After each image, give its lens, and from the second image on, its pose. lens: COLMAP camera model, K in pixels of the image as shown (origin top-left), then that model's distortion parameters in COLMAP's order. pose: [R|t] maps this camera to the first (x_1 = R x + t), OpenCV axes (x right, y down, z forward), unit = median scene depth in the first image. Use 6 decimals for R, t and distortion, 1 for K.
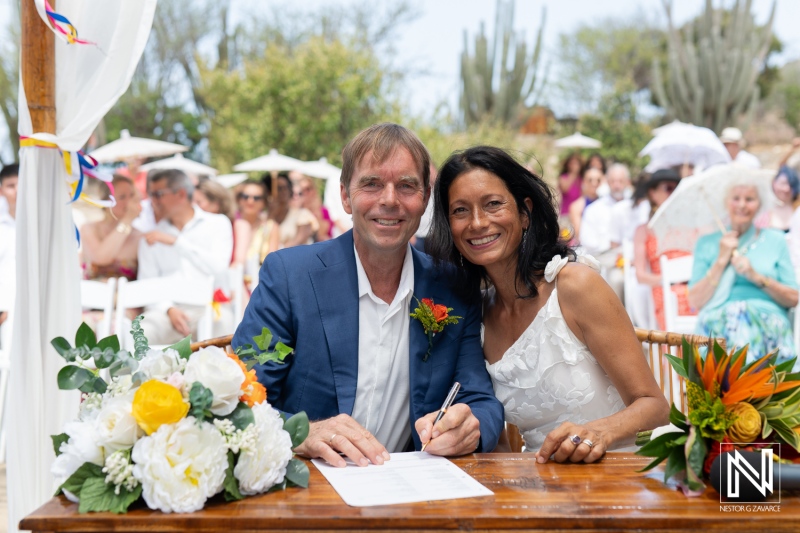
lens RADIAL K [[1185.7, 0, 400.0], [0, 1185.7, 266.5], [0, 0, 1]] dist [-0.064319, -0.008001]
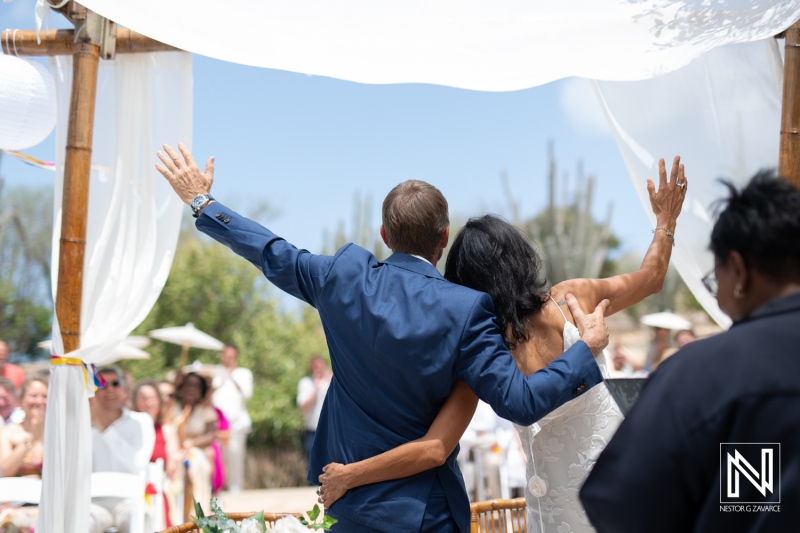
lens RADIAL K [[1194.3, 0, 400.0], [0, 1194.3, 266.5], [0, 0, 1]] dist [0.025193, 0.050167]
pose [[0.991437, 0.002960, 0.130553, -0.074210], [0.017641, 0.987542, -0.156363, -0.000434], [-0.129389, 0.157327, 0.979033, -0.170254]]
